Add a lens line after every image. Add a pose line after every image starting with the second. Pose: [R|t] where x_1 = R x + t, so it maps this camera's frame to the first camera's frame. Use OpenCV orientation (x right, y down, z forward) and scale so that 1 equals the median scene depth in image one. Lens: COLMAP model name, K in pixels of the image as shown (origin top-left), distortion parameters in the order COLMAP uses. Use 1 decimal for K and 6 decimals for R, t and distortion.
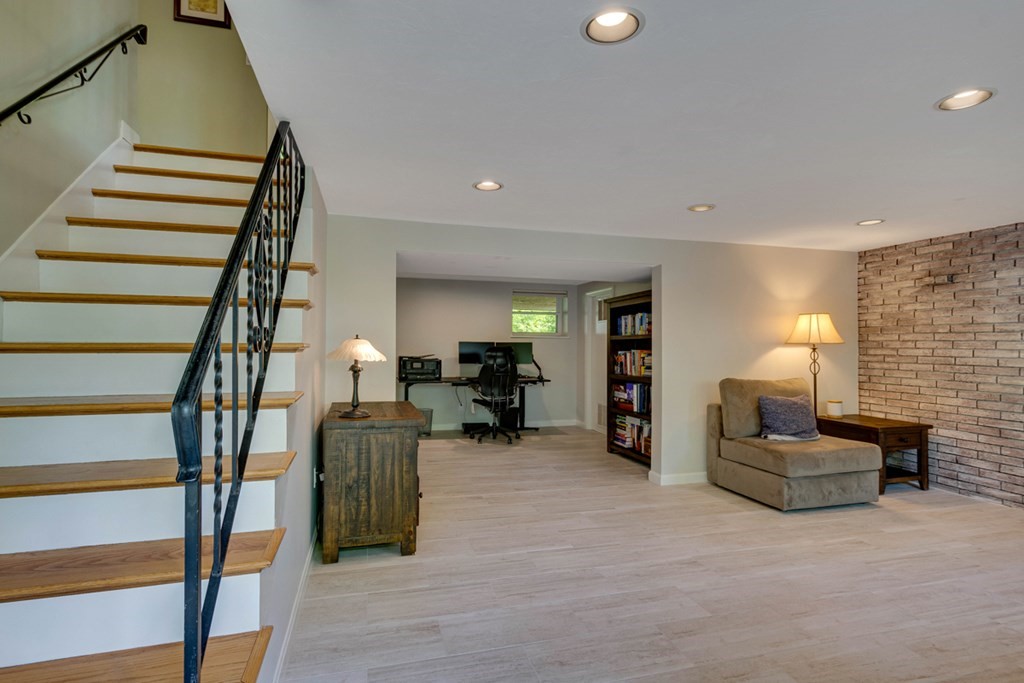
lens RADIAL K [[502.7, 0, 513.0], [0, 502.7, 343.8], [0, 0, 1]] dist [0.006467, -0.005018]
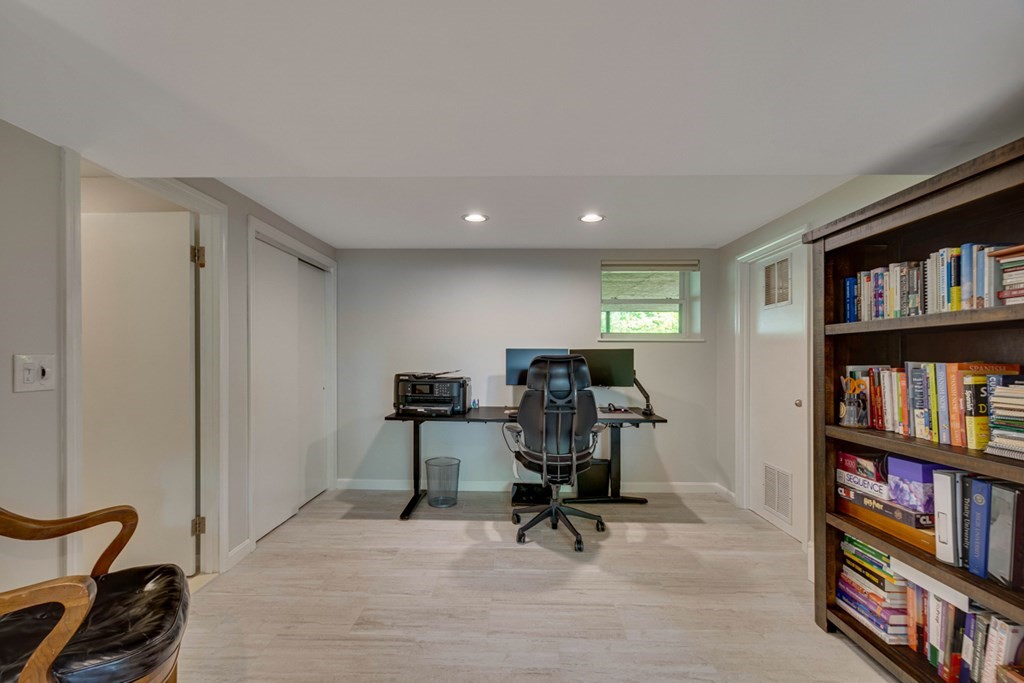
lens RADIAL K [[445.5, 0, 508.1], [0, 445.5, 354.6], [0, 0, 1]] dist [0.005550, -0.000621]
pose [[0.958772, -0.005093, -0.284131, 0.052167], [0.003744, 0.999979, -0.005288, 0.006411], [0.284152, 0.004006, 0.958771, 0.542587]]
